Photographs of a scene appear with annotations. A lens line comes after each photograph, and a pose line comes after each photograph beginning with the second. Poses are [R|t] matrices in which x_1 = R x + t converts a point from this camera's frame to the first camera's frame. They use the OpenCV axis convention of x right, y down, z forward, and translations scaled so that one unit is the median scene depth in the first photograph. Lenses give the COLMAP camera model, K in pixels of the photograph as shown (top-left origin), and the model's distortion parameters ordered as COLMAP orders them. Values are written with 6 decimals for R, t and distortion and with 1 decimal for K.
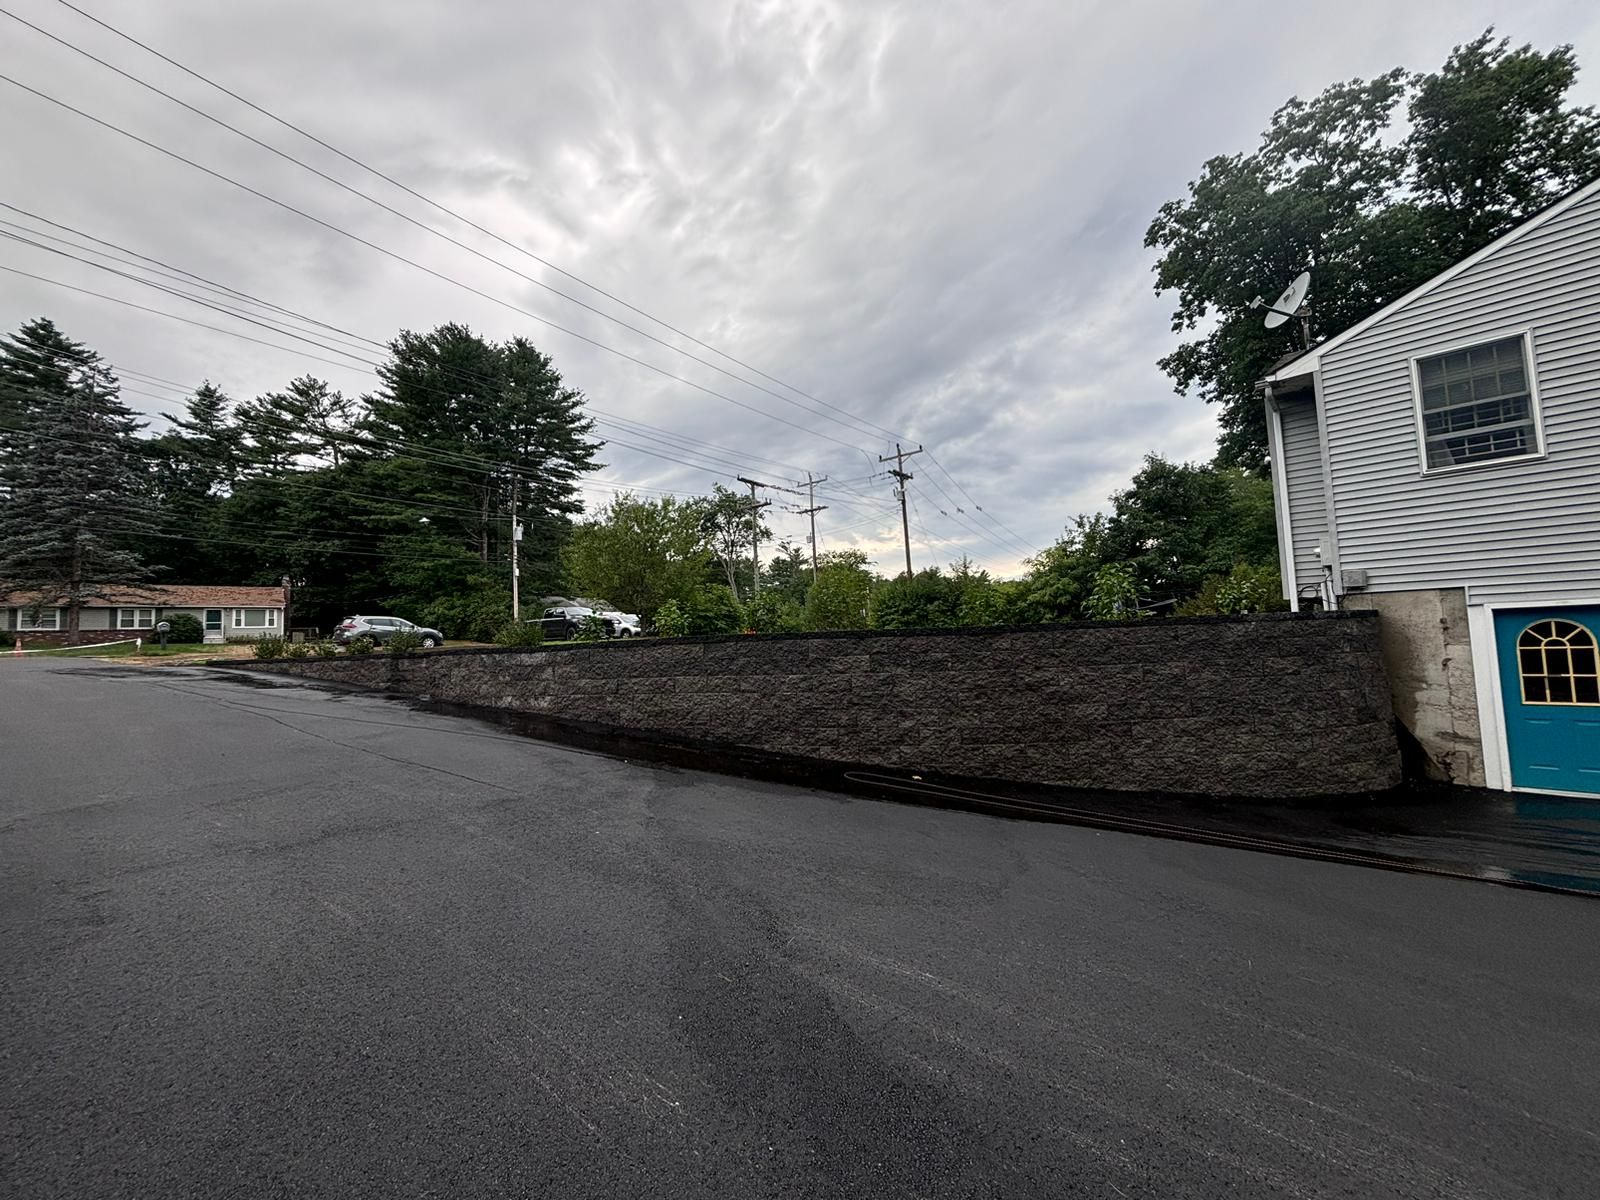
lens RADIAL K [[634.7, 0, 800.0], [0, 634.7, 600.0], [0, 0, 1]] dist [0.000139, -0.000042]
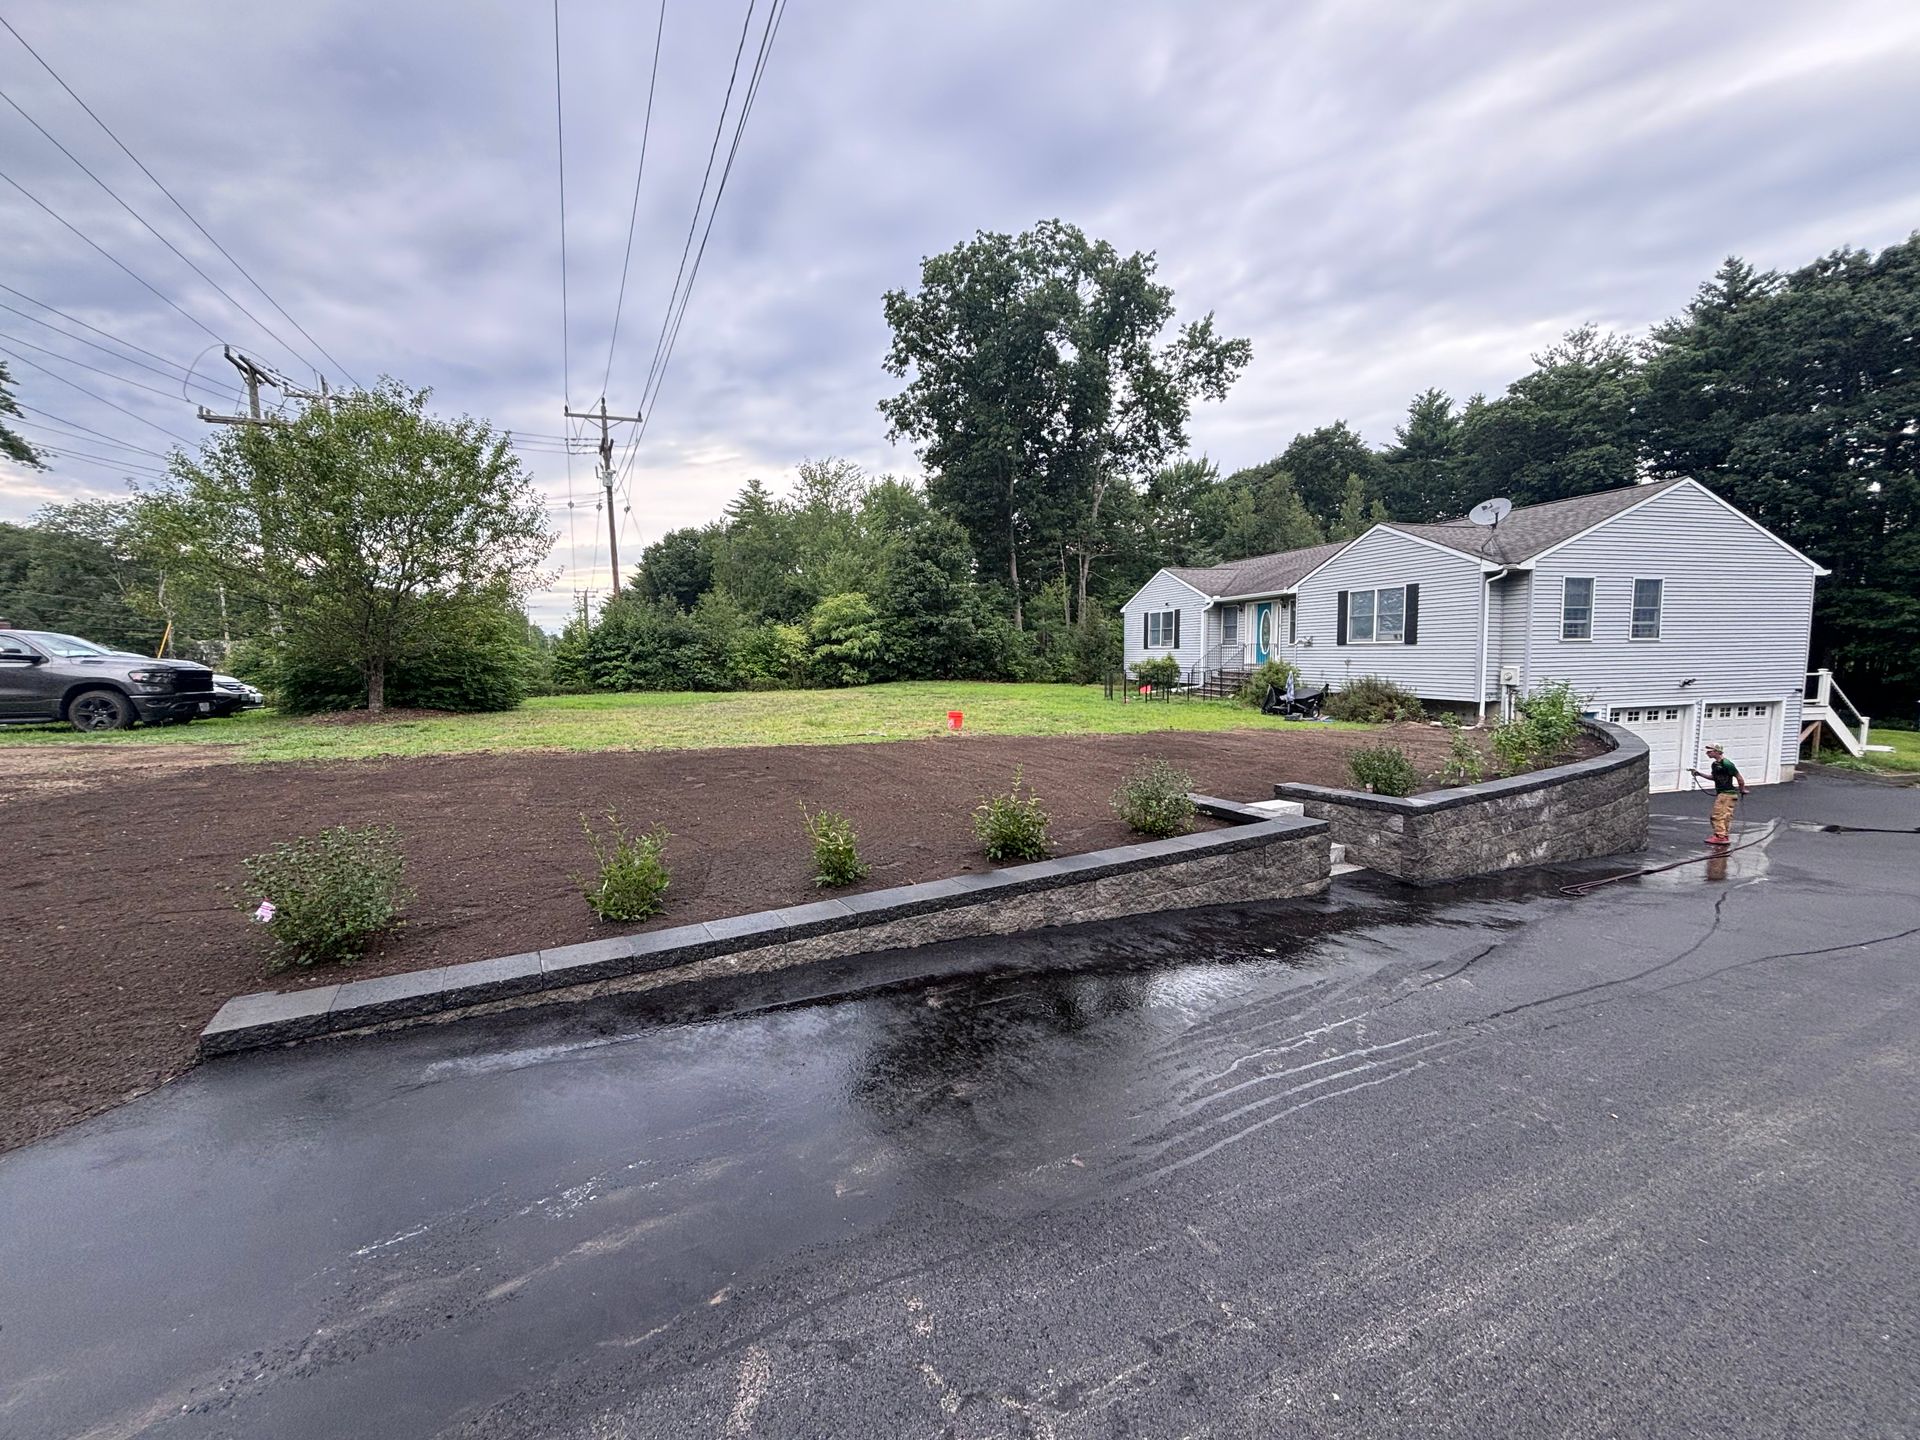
lens RADIAL K [[764.2, 0, 960.0], [0, 764.2, 720.0], [0, 0, 1]] dist [0.001765, 0.000069]
pose [[0.519535, -0.041185, 0.853456, -1.463754], [-0.065628, 0.993964, 0.087916, -0.037166], [-0.851925, -0.101686, 0.513696, 1.040797]]
